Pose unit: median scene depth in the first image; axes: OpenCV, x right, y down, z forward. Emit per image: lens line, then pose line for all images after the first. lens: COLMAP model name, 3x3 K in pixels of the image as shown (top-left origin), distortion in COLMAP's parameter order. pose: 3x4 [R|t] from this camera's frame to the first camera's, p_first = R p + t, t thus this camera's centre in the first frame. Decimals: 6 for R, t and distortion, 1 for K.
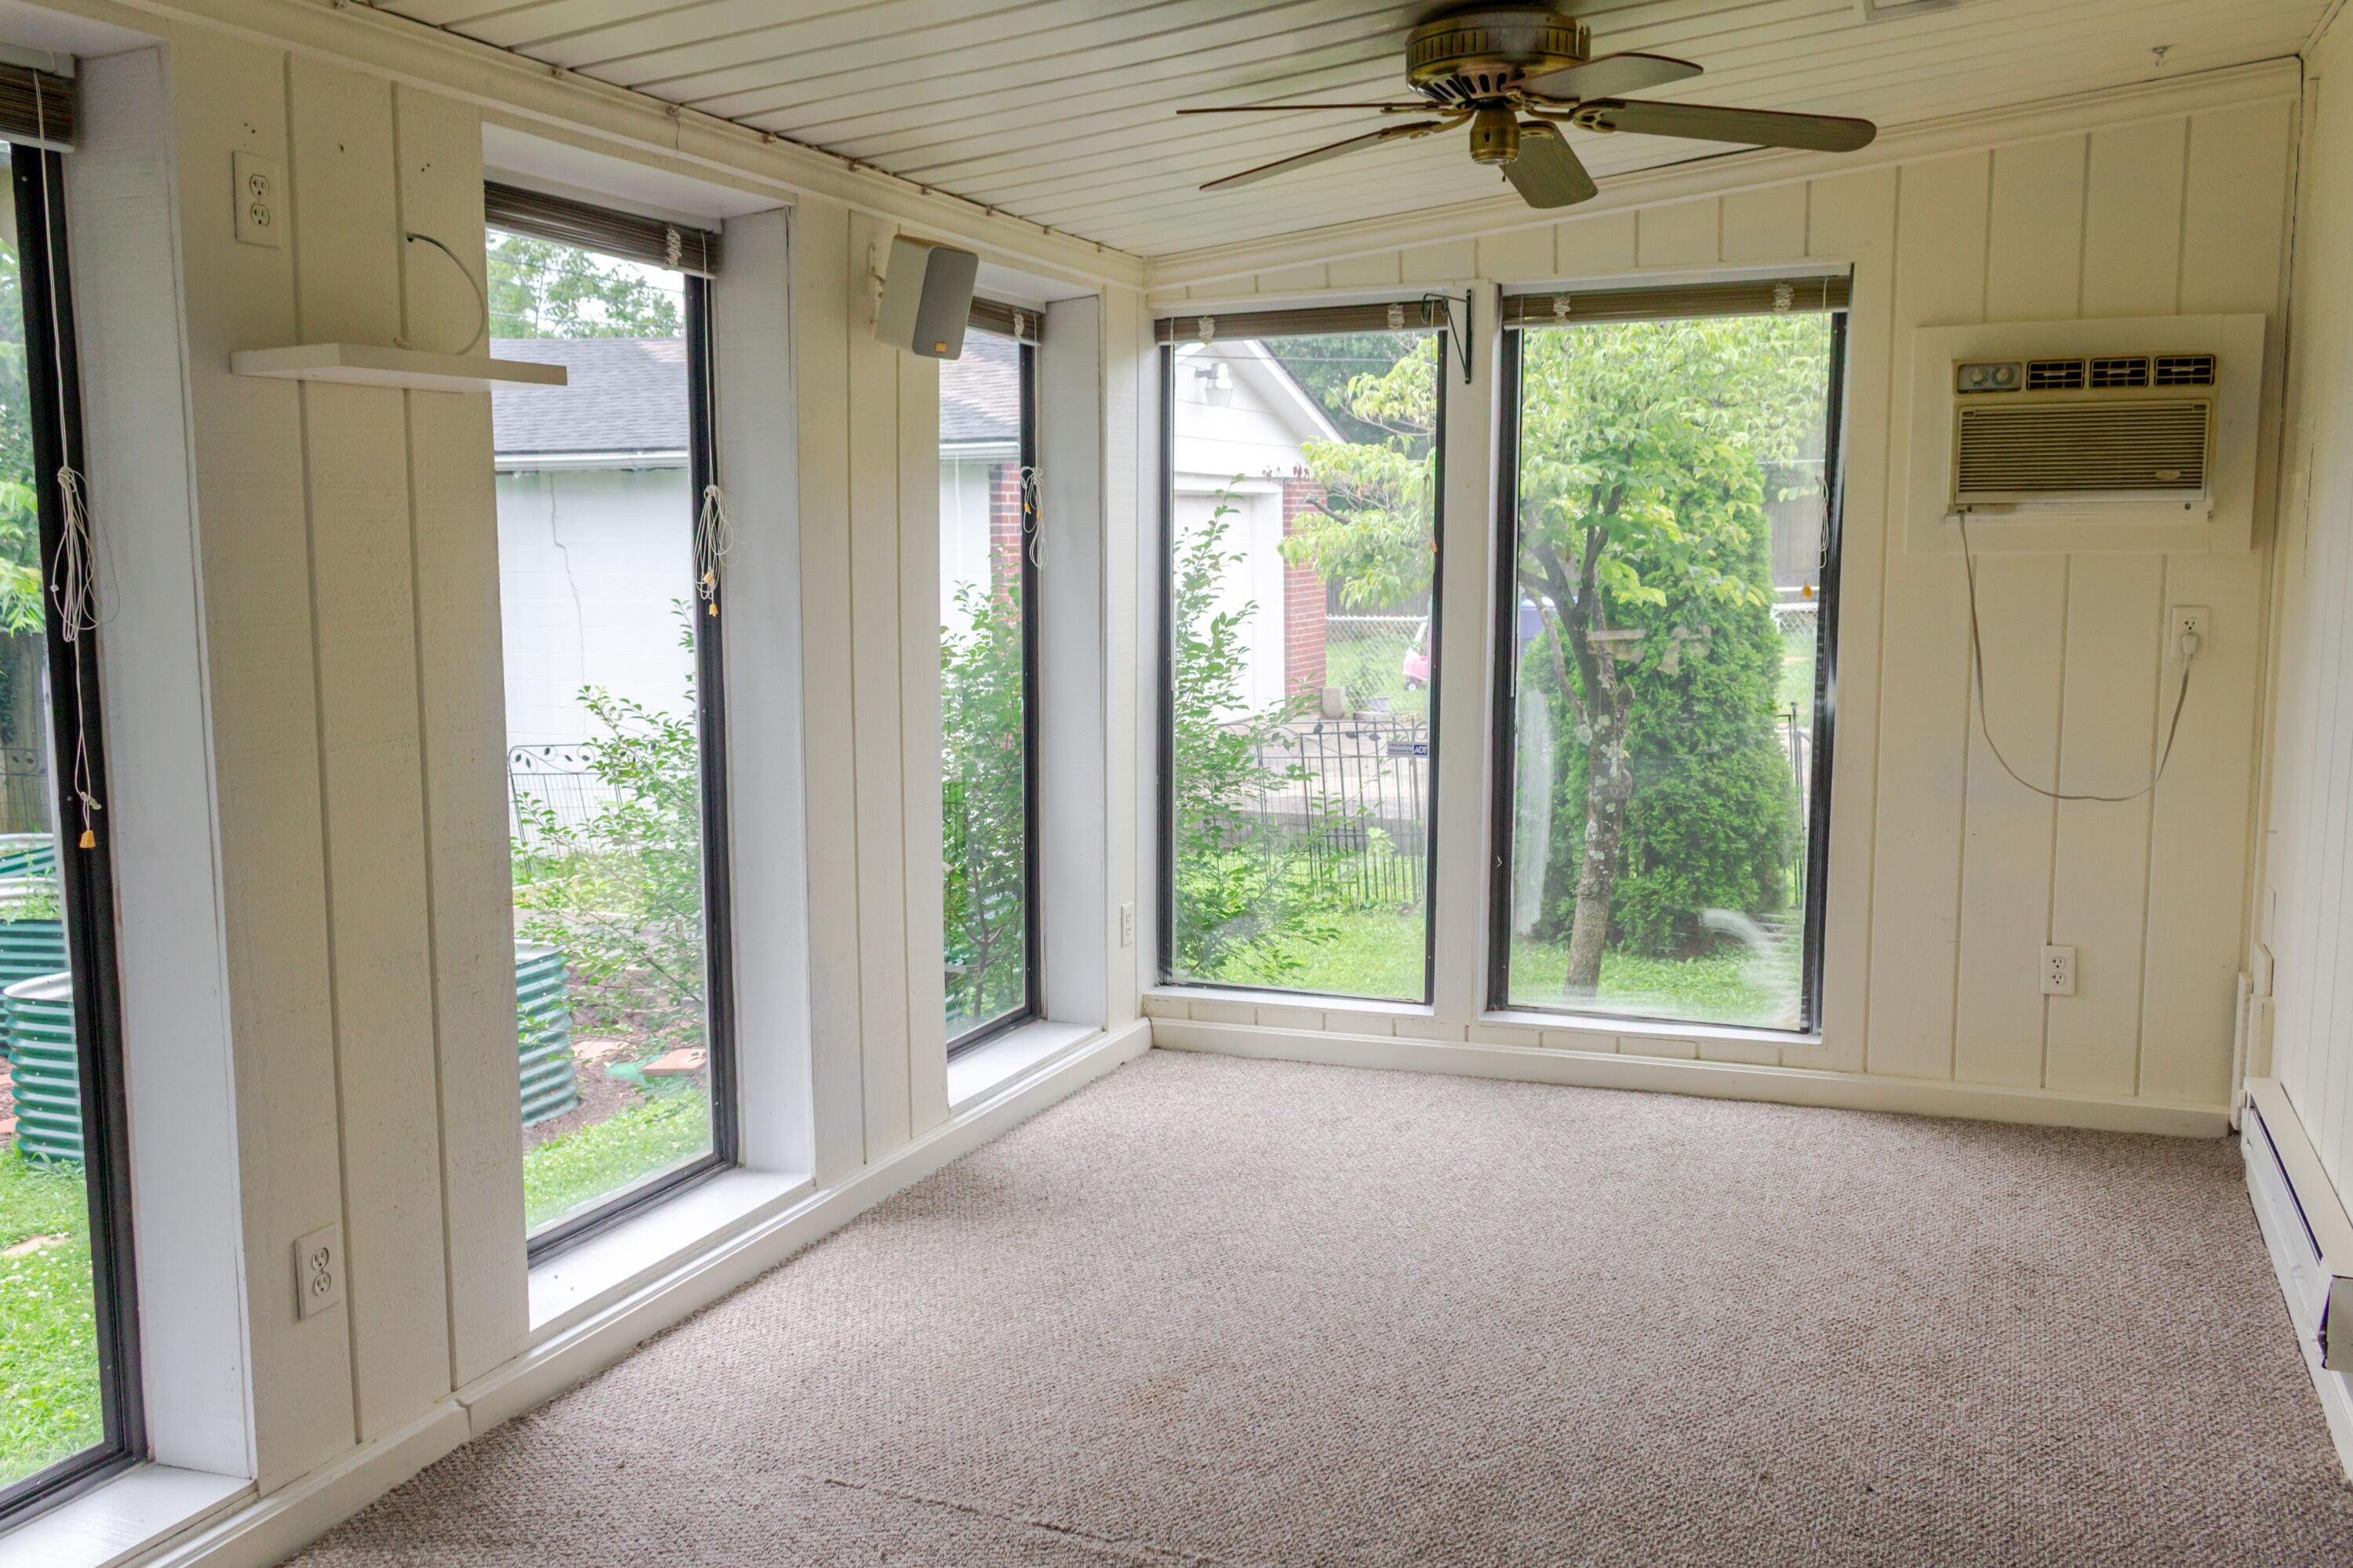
lens RADIAL K [[1987.1, 0, 1176.5], [0, 1987.1, 784.0], [0, 0, 1]] dist [0.001400, 0.011664]
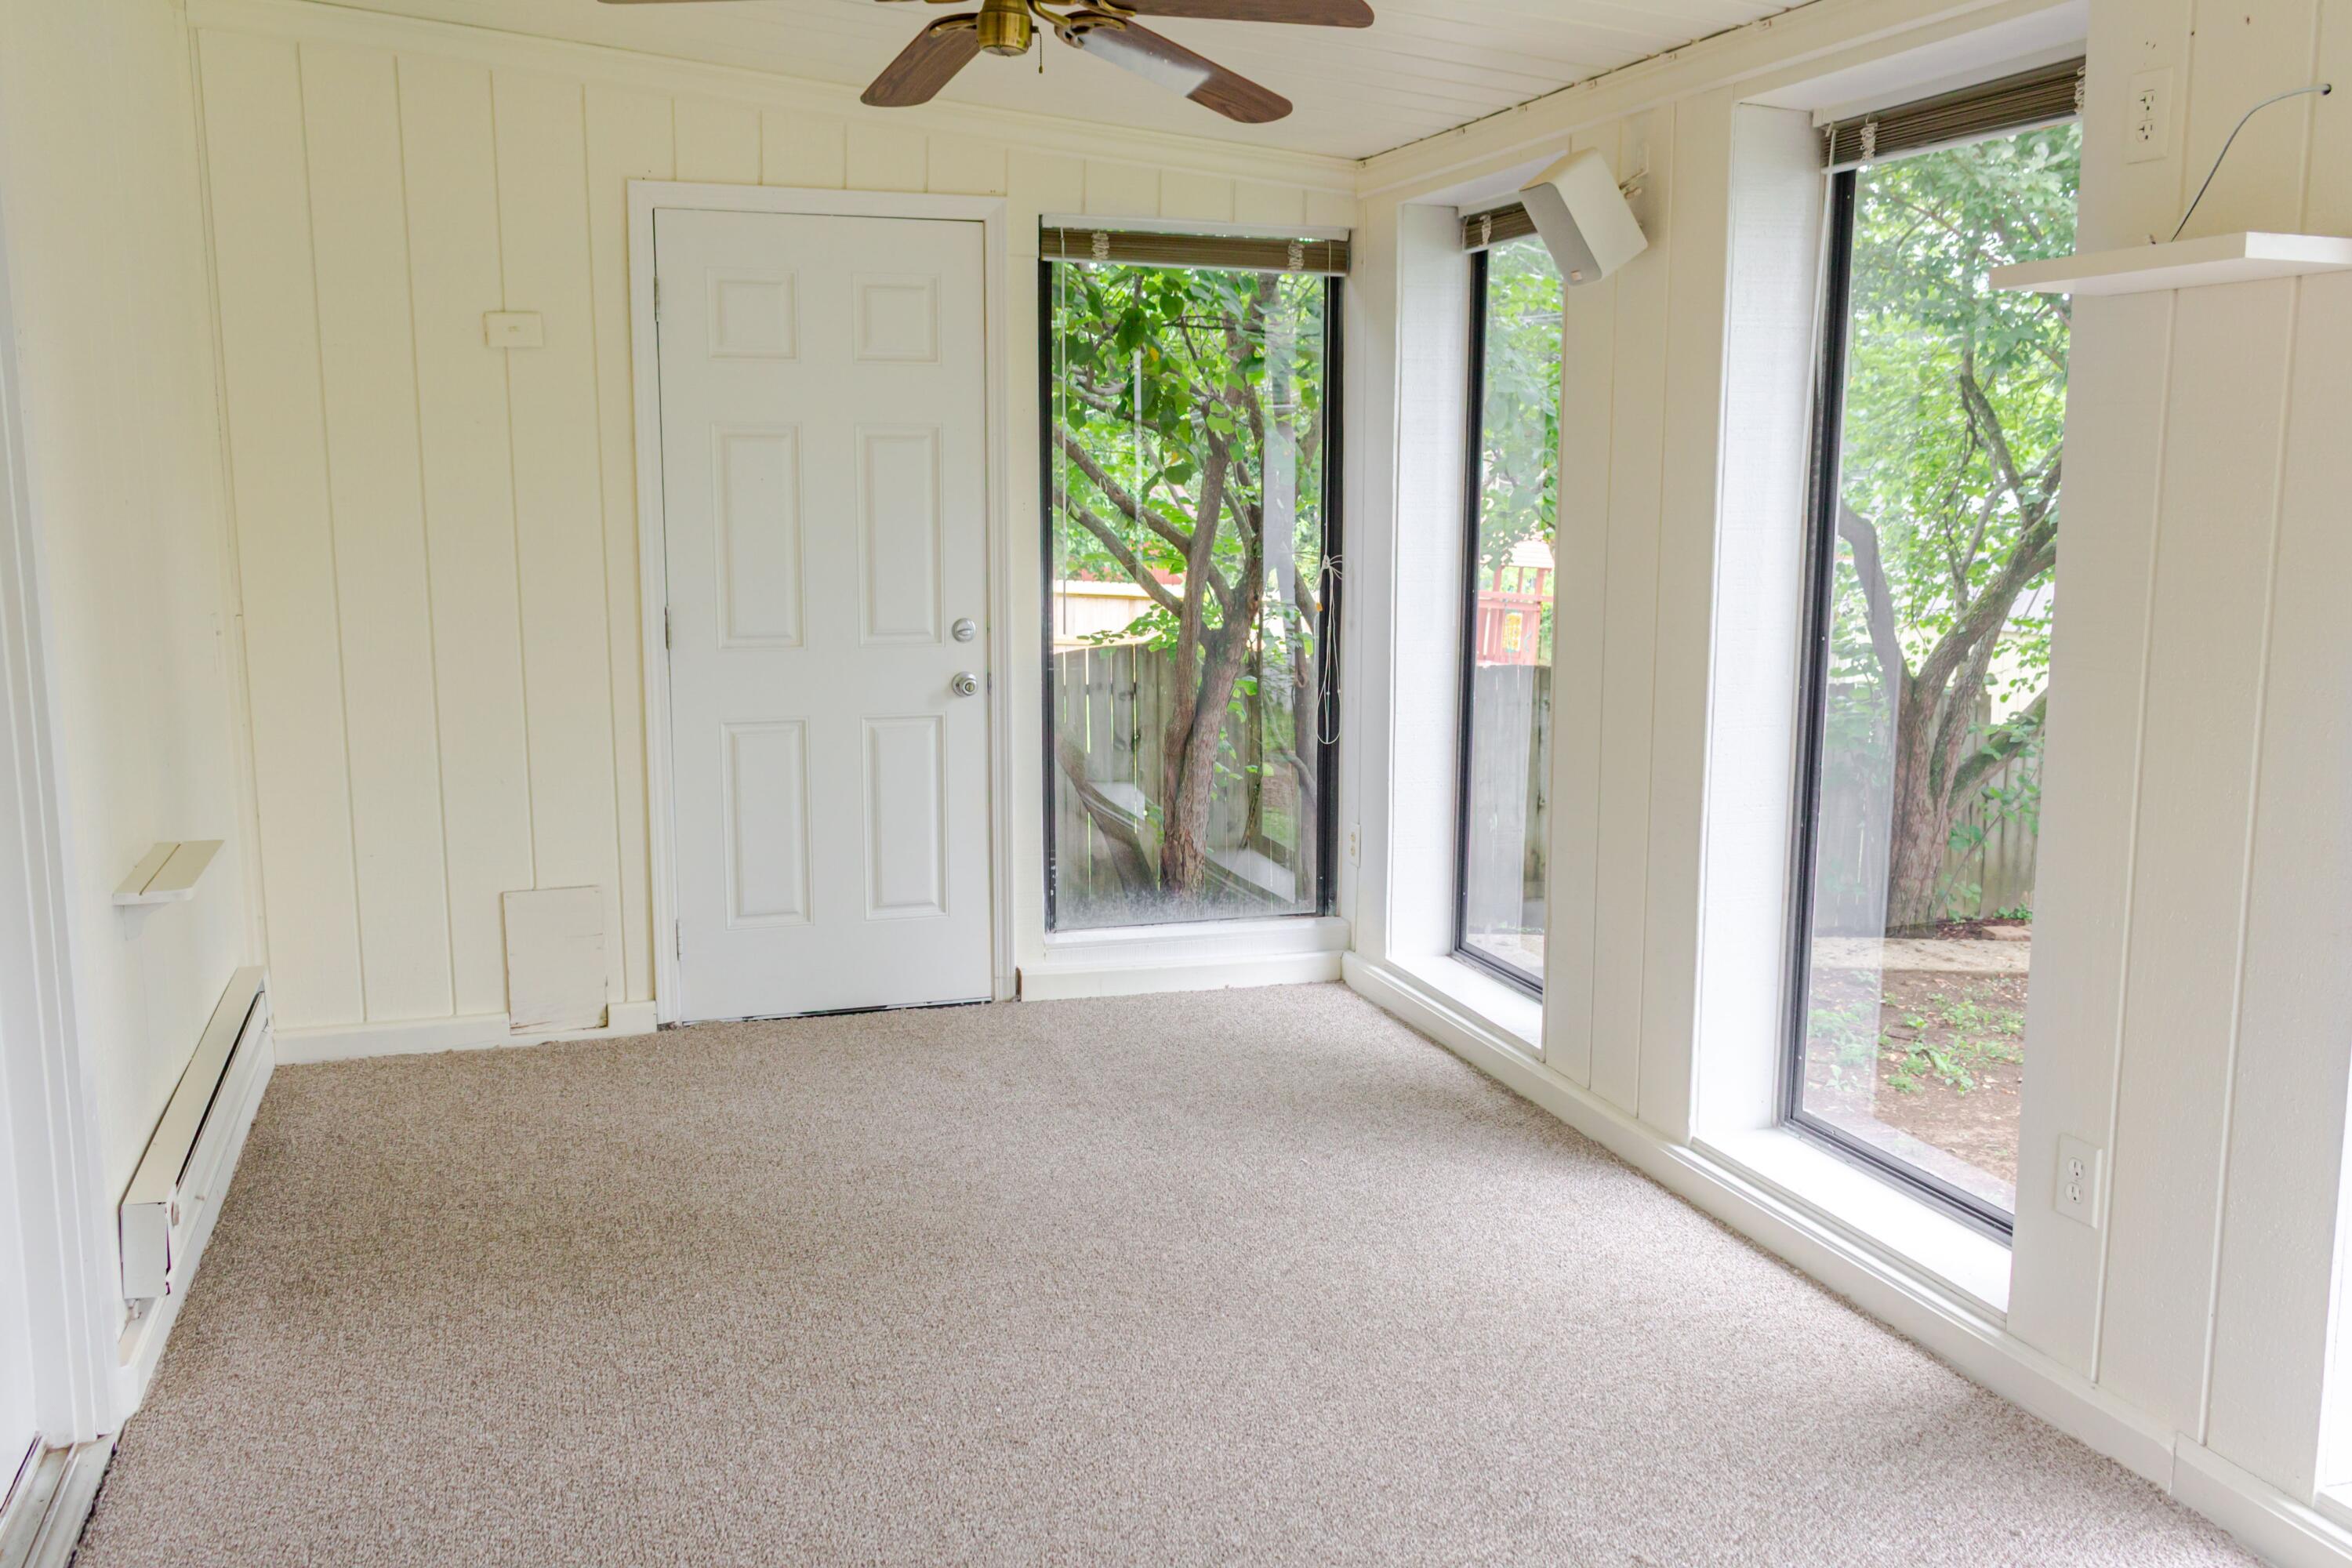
lens RADIAL K [[1986.2, 0, 1176.0], [0, 1986.2, 784.0], [0, 0, 1]] dist [0.001400, 0.011664]
pose [[-0.754032, 0.099784, -0.649214, 0.636936], [-0.090247, 0.963281, 0.252874, -0.191049], [0.650608, 0.249264, -0.717340, 1.565094]]
